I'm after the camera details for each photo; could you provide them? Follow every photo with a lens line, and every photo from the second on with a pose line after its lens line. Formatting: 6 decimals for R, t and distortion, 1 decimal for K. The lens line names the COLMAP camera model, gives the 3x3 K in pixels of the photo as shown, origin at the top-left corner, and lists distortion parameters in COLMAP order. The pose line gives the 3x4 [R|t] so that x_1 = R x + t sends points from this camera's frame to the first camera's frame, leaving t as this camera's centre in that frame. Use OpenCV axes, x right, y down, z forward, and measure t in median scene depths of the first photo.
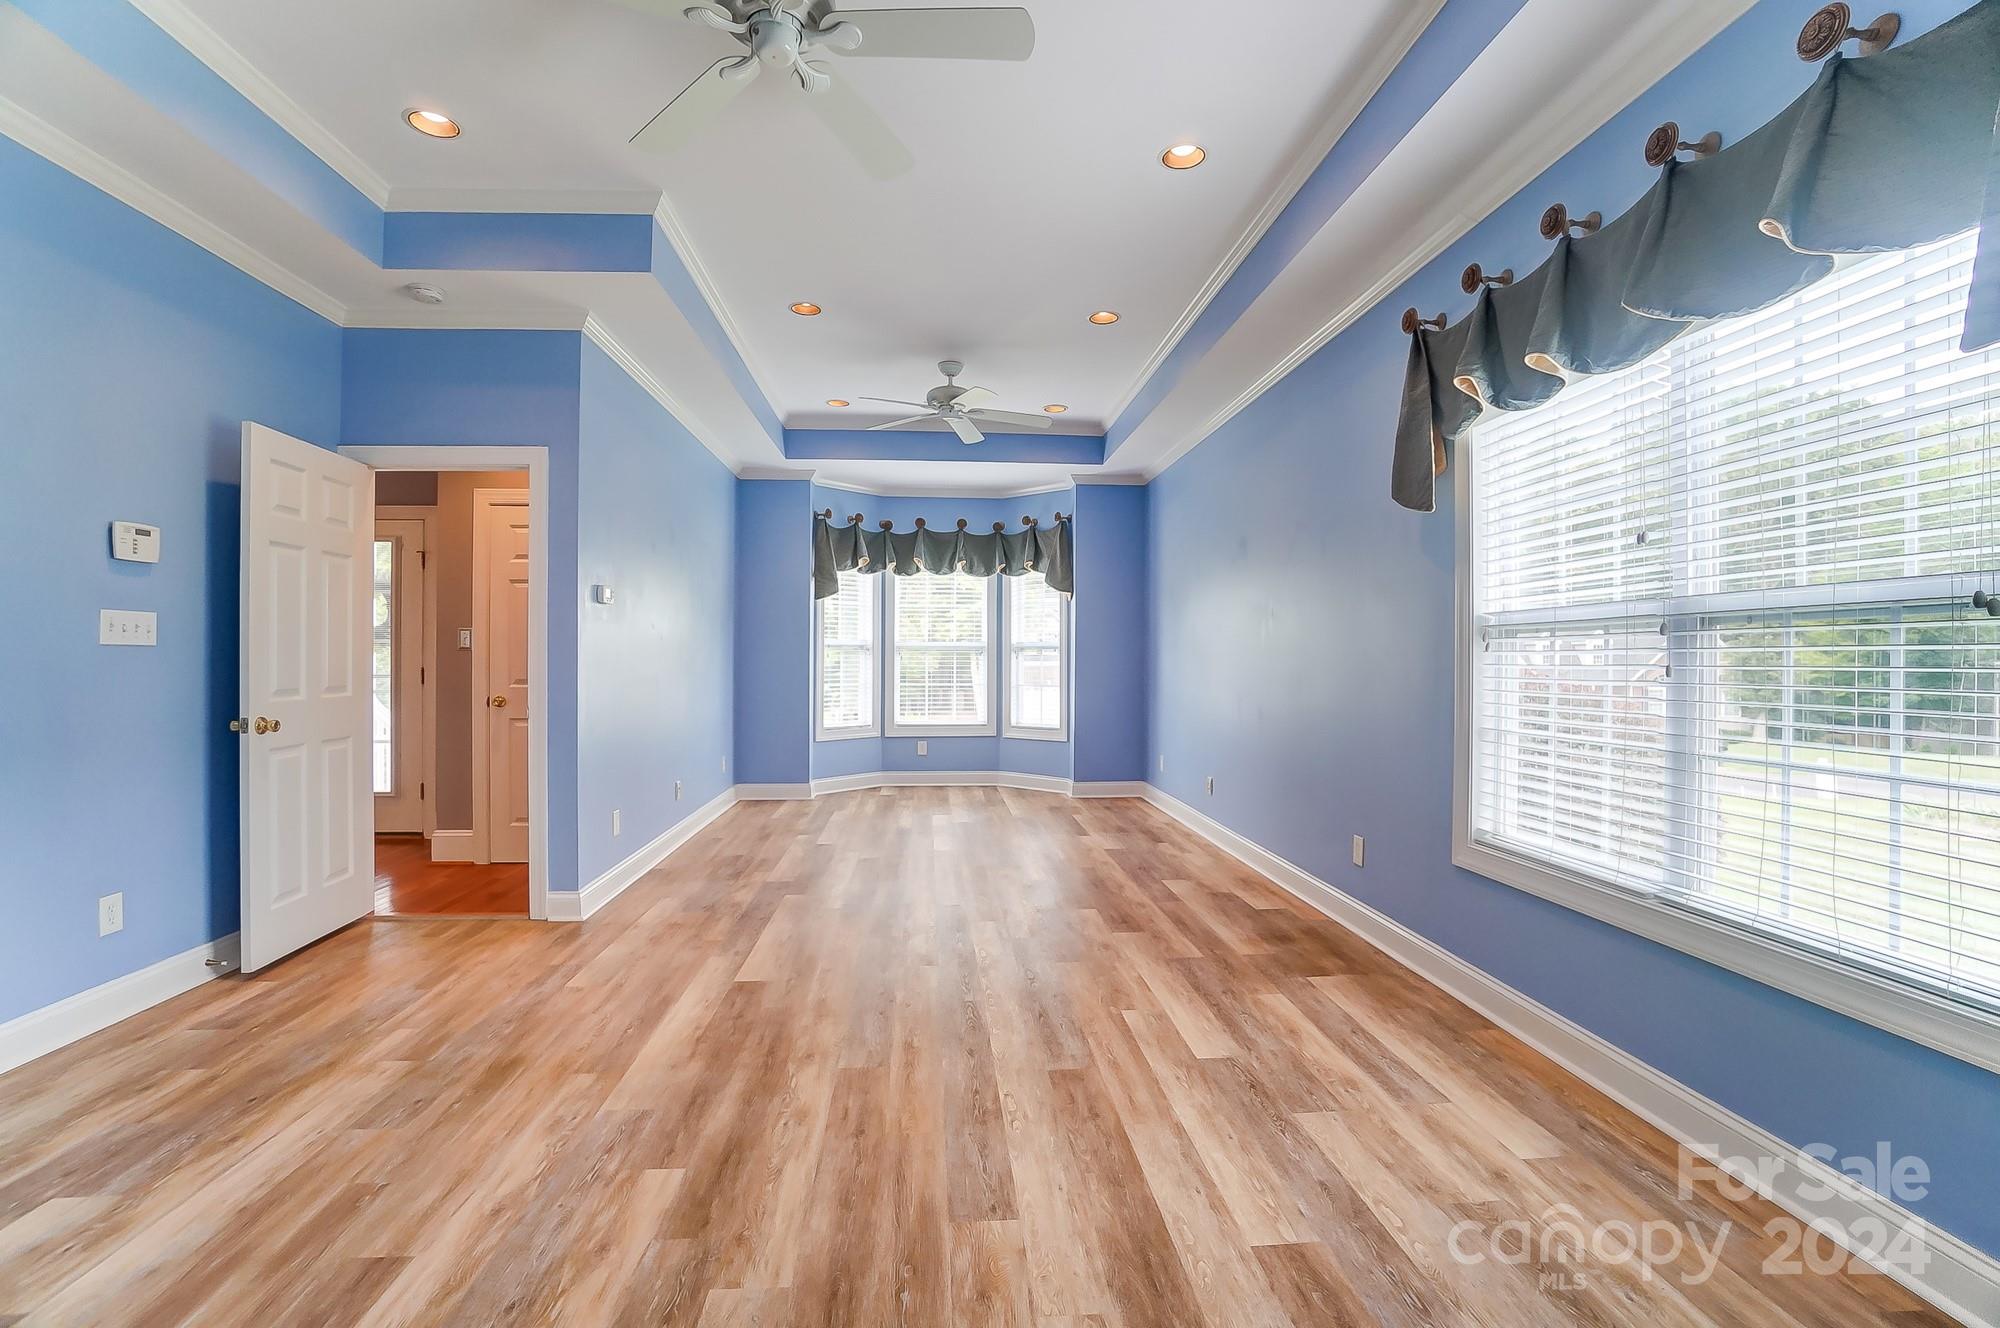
lens RADIAL K [[875.2, 0, 940.6], [0, 875.2, 647.1], [0, 0, 1]] dist [-0.020450, 0.004796]
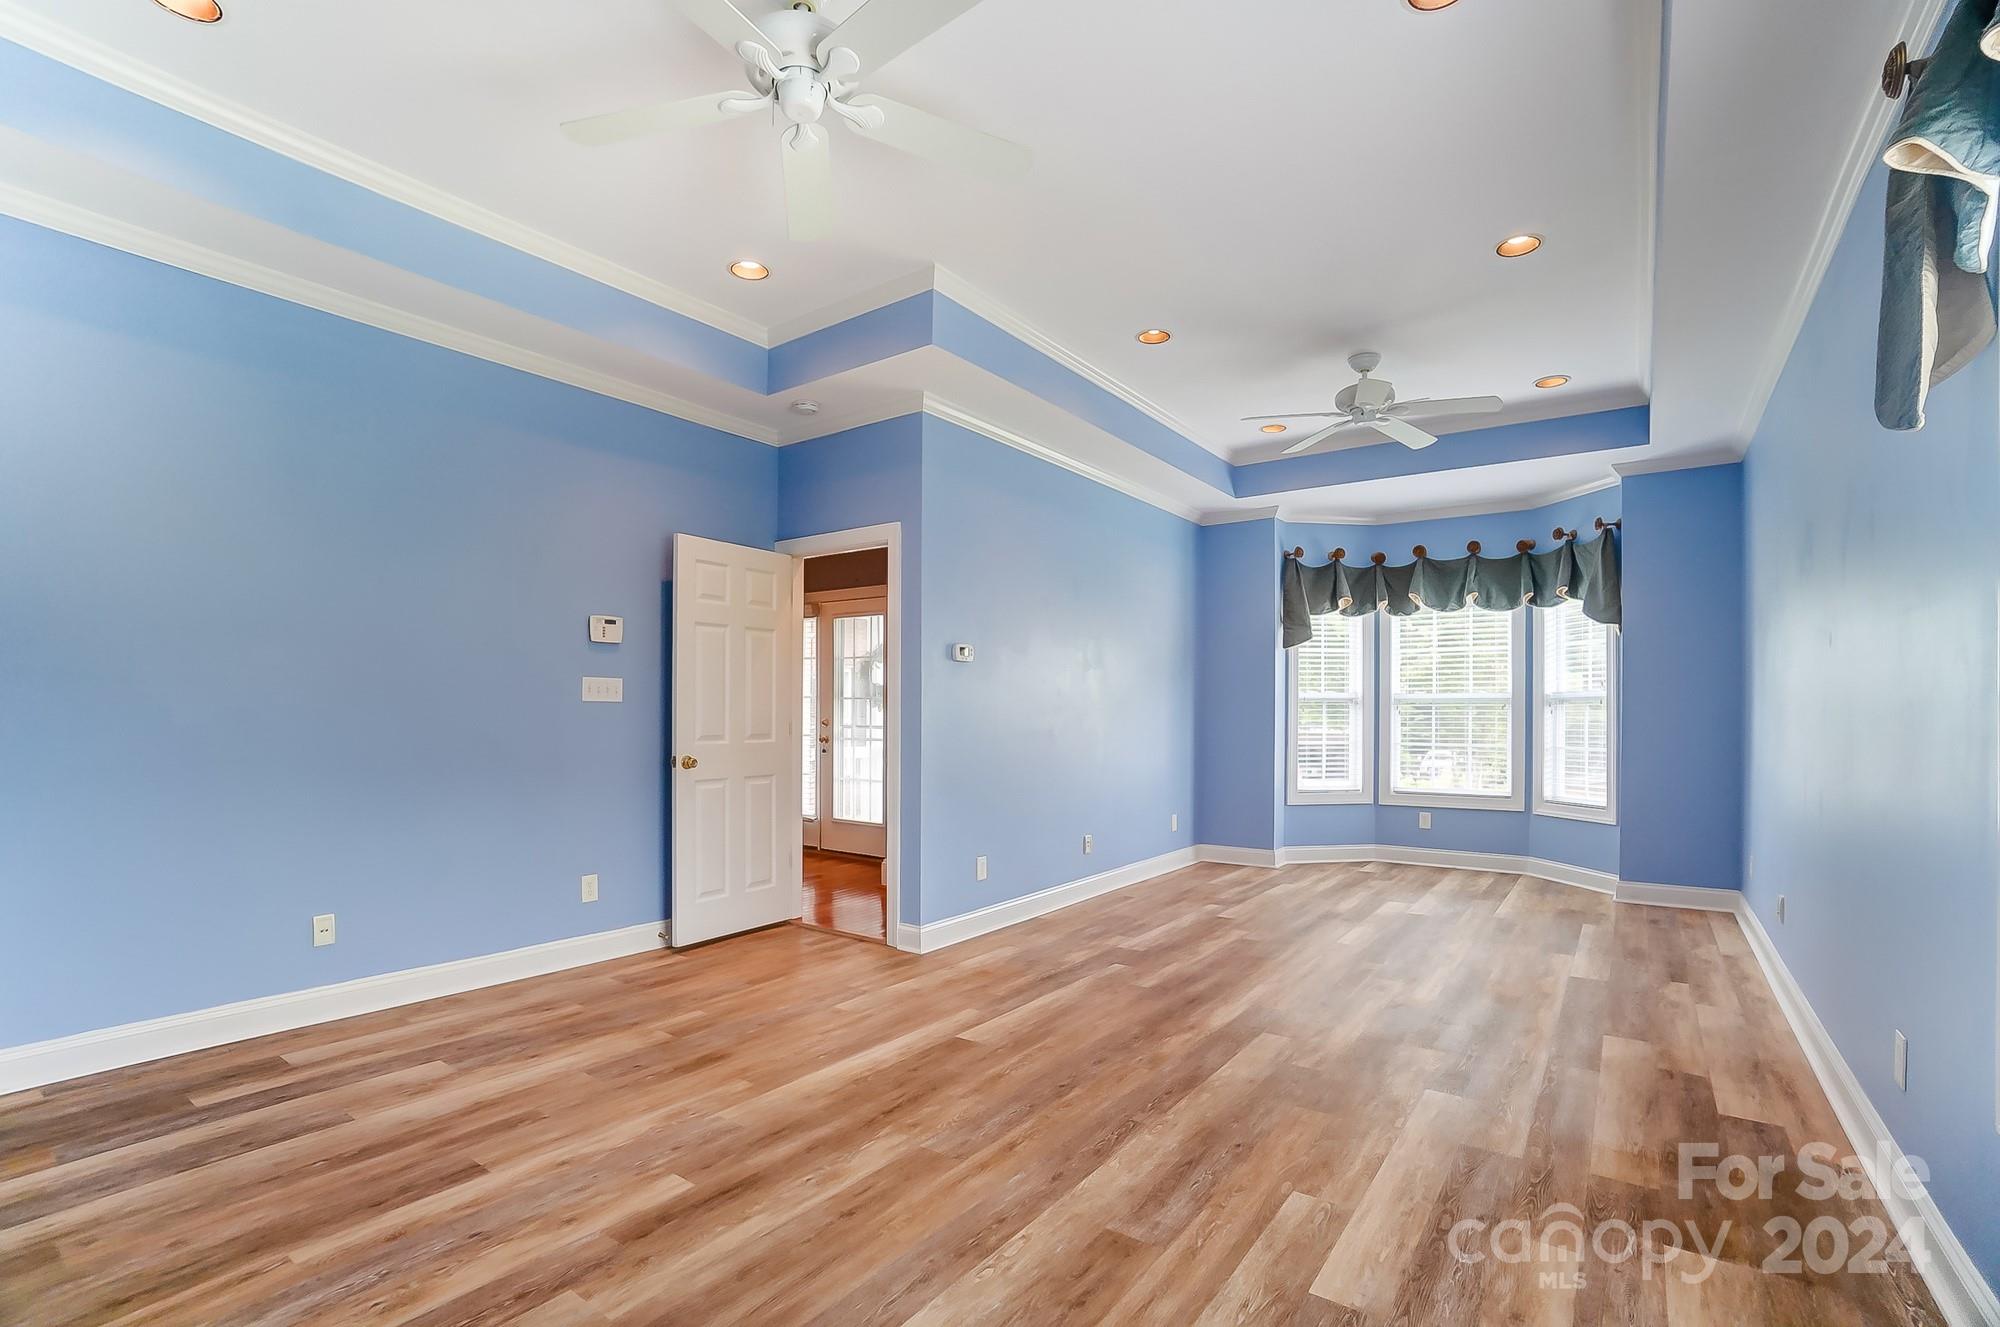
lens RADIAL K [[875.2, 0, 992.9], [0, 875.2, 699.9], [0, 0, 1]] dist [-0.020450, 0.004796]
pose [[0.791355, -0.006588, -0.611321, 0.370186], [0.004934, 0.999978, -0.004390, 0.003574], [0.611336, 0.000458, 0.791371, 0.212065]]
